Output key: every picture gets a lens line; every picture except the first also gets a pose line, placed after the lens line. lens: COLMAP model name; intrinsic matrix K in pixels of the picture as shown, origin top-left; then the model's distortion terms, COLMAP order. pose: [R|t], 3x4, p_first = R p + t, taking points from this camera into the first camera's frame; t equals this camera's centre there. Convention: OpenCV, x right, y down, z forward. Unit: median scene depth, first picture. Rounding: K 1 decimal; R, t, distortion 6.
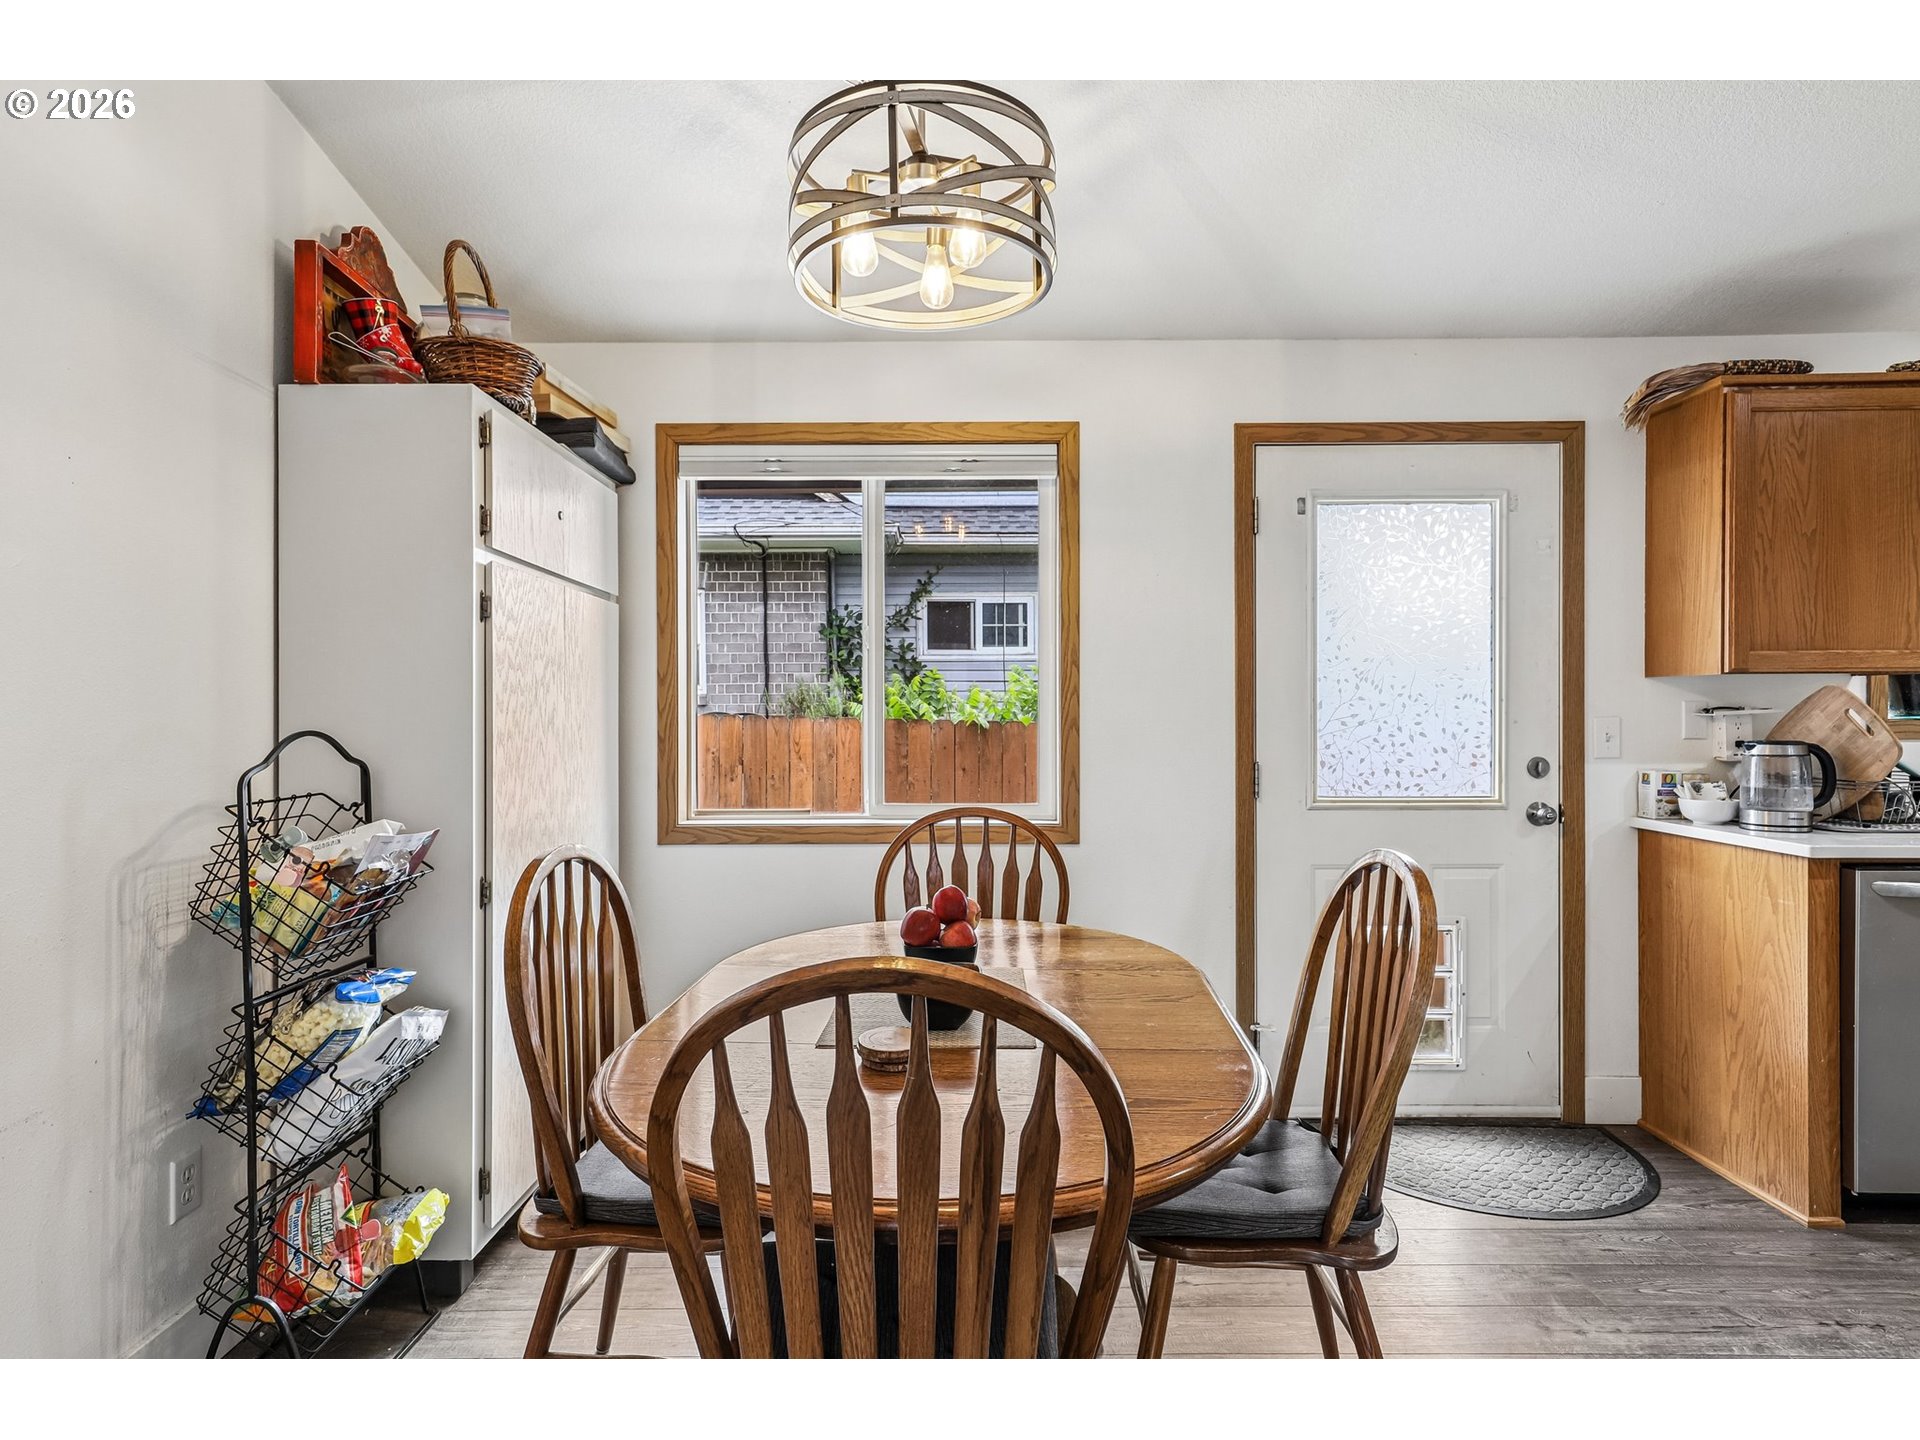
lens RADIAL K [[1021.1, 0, 955.2], [0, 1021.1, 718.8], [0, 0, 1]] dist [0.005674, 0.005622]
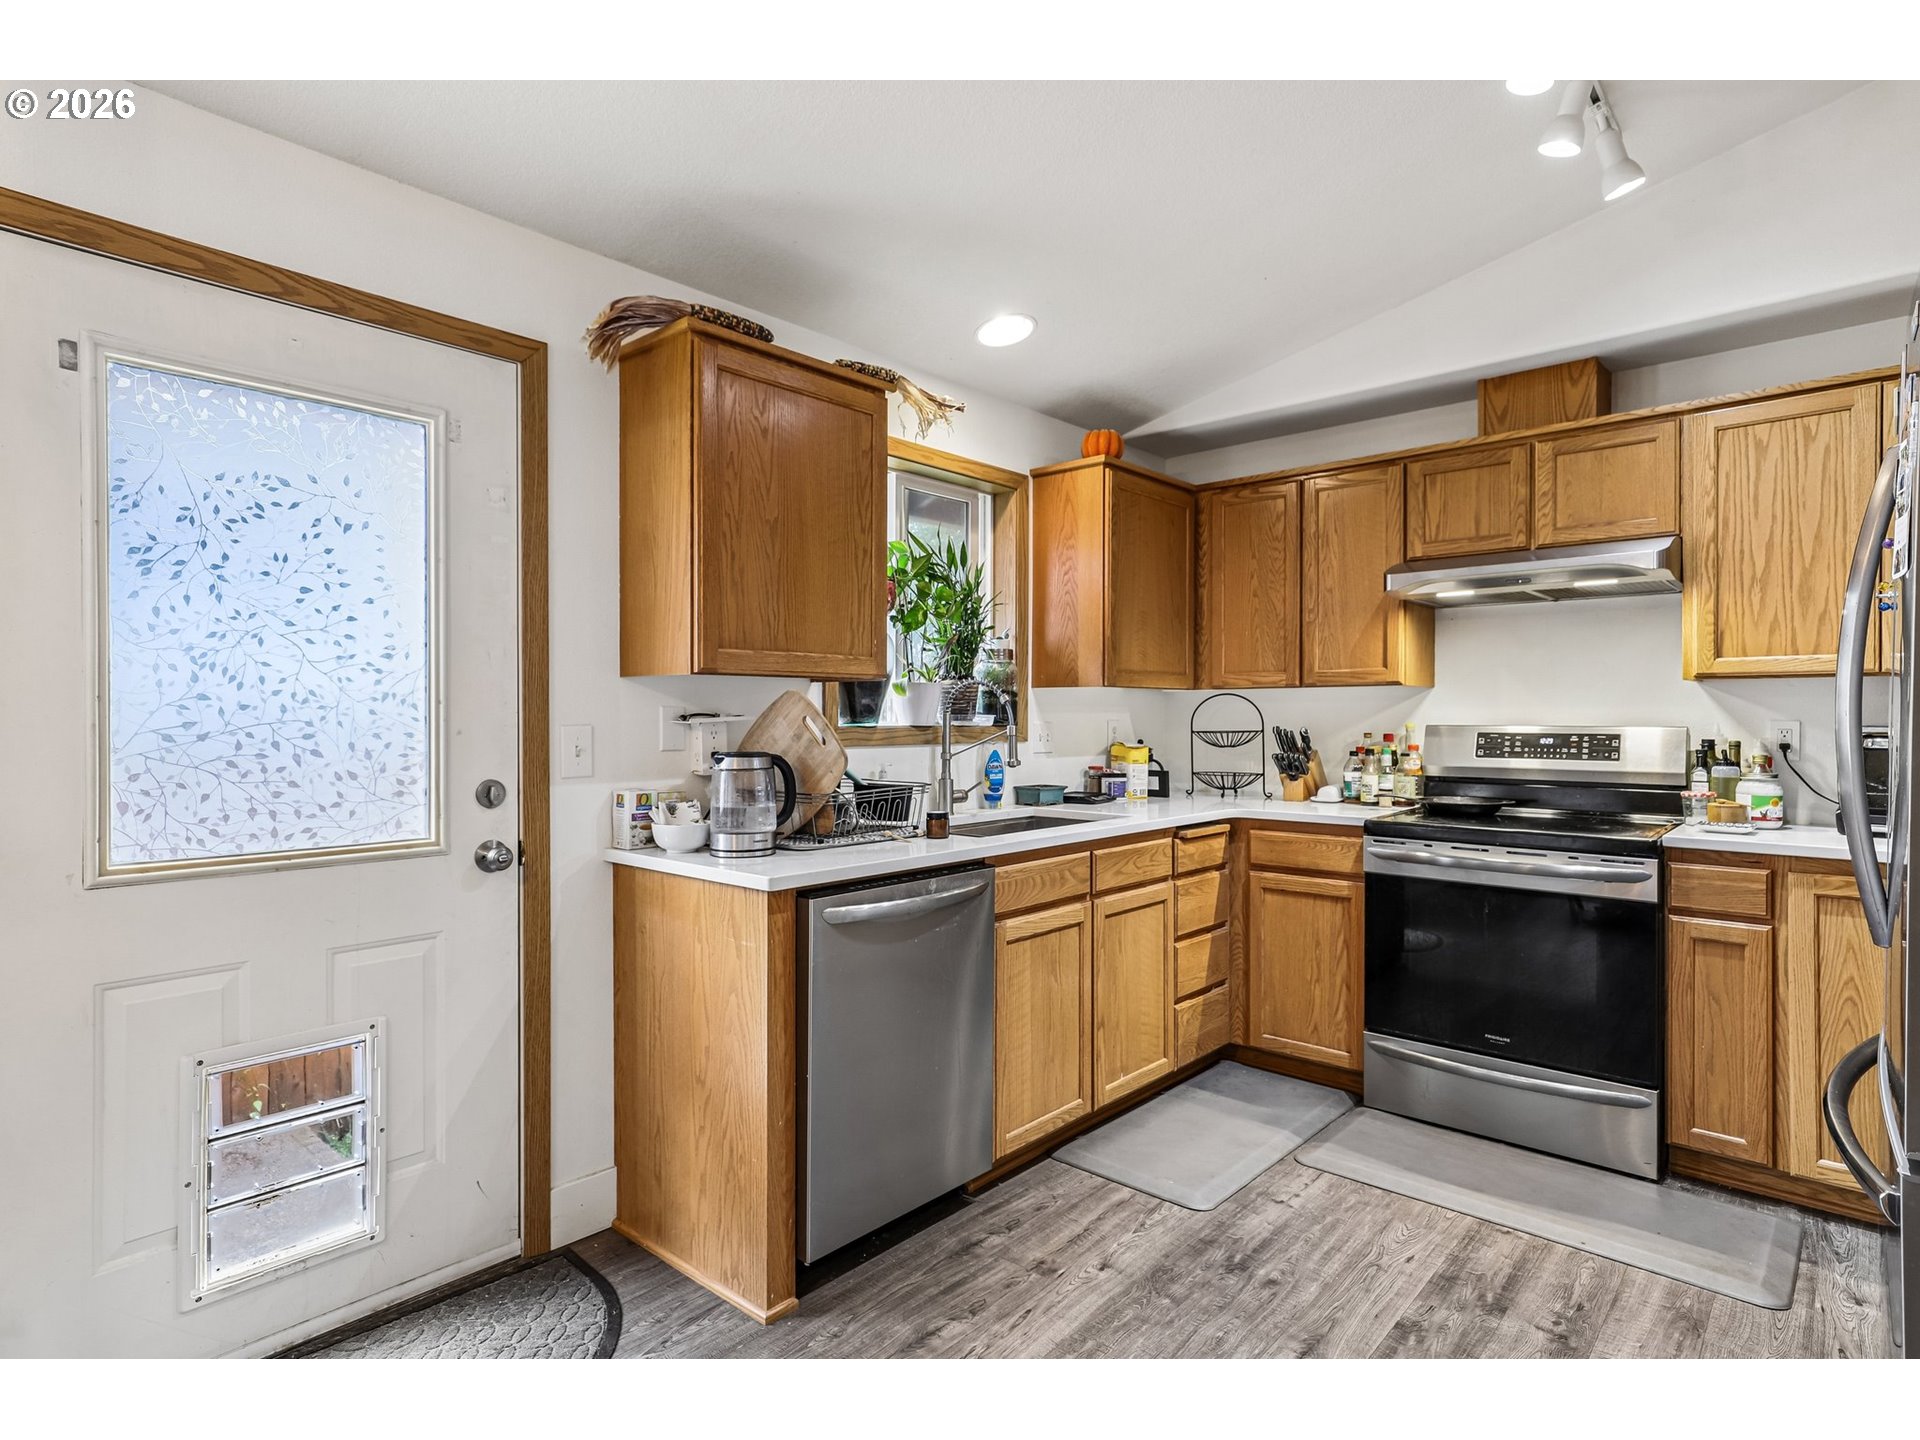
lens RADIAL K [[1021.1, 0, 948.5], [0, 1021.1, 720.8], [0, 0, 1]] dist [0.005674, 0.005622]
pose [[0.669711, -0.000345, 0.742622, 0.255366], [0.004107, 0.999986, -0.003240, -0.001798], [-0.742611, 0.005220, 0.669703, 0.271785]]
